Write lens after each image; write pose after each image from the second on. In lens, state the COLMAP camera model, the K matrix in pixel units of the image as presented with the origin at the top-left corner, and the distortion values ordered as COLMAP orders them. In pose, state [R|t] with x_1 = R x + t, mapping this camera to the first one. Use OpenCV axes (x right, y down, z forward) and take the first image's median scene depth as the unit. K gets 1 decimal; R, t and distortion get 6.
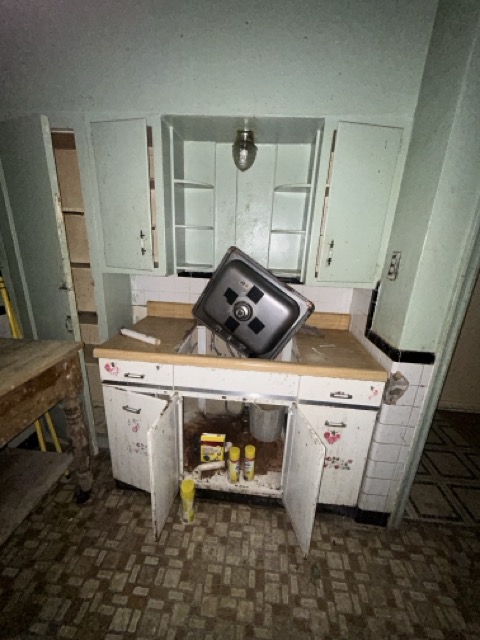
lens RADIAL K [[260.8, 0, 241.9], [0, 260.8, 318.8], [0, 0, 1]] dist [0.001970, -0.000007]
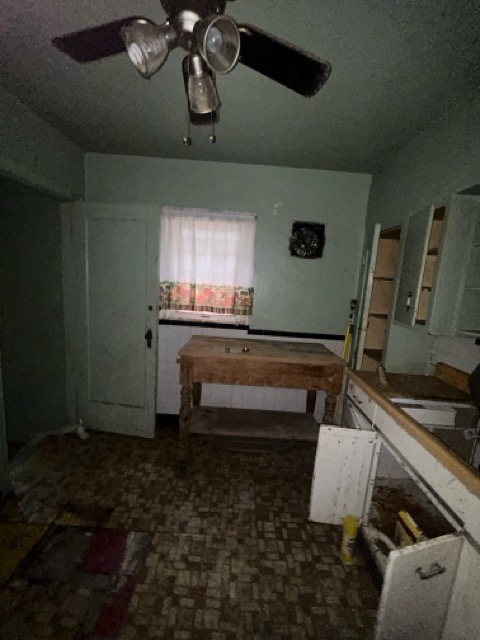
lens RADIAL K [[260.8, 0, 241.9], [0, 260.8, 319.4], [0, 0, 1]] dist [0.001970, -0.000007]
pose [[0.083330, 0.108321, -0.990617, 0.751347], [-0.357982, 0.930973, 0.071686, -0.032127], [0.930003, 0.348649, 0.116355, 0.202165]]
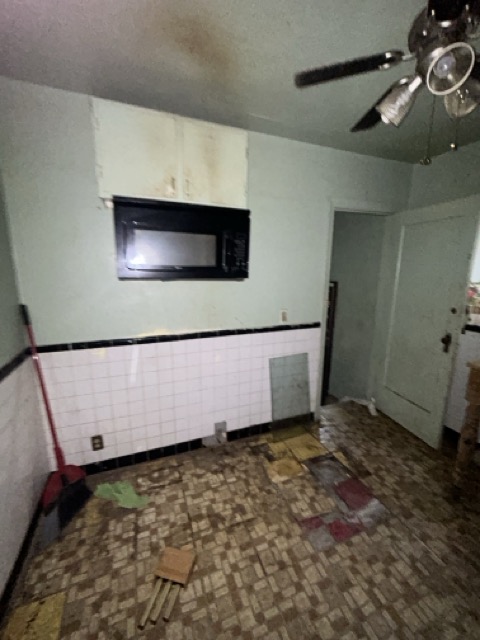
lens RADIAL K [[260.8, 0, 240.7], [0, 260.8, 323.6], [0, 0, 1]] dist [0.001970, -0.000007]
pose [[-0.895829, 0.047809, -0.441819, 0.845885], [-0.174684, 0.876285, 0.449010, -0.173864], [0.408626, 0.479415, -0.776650, 0.542535]]
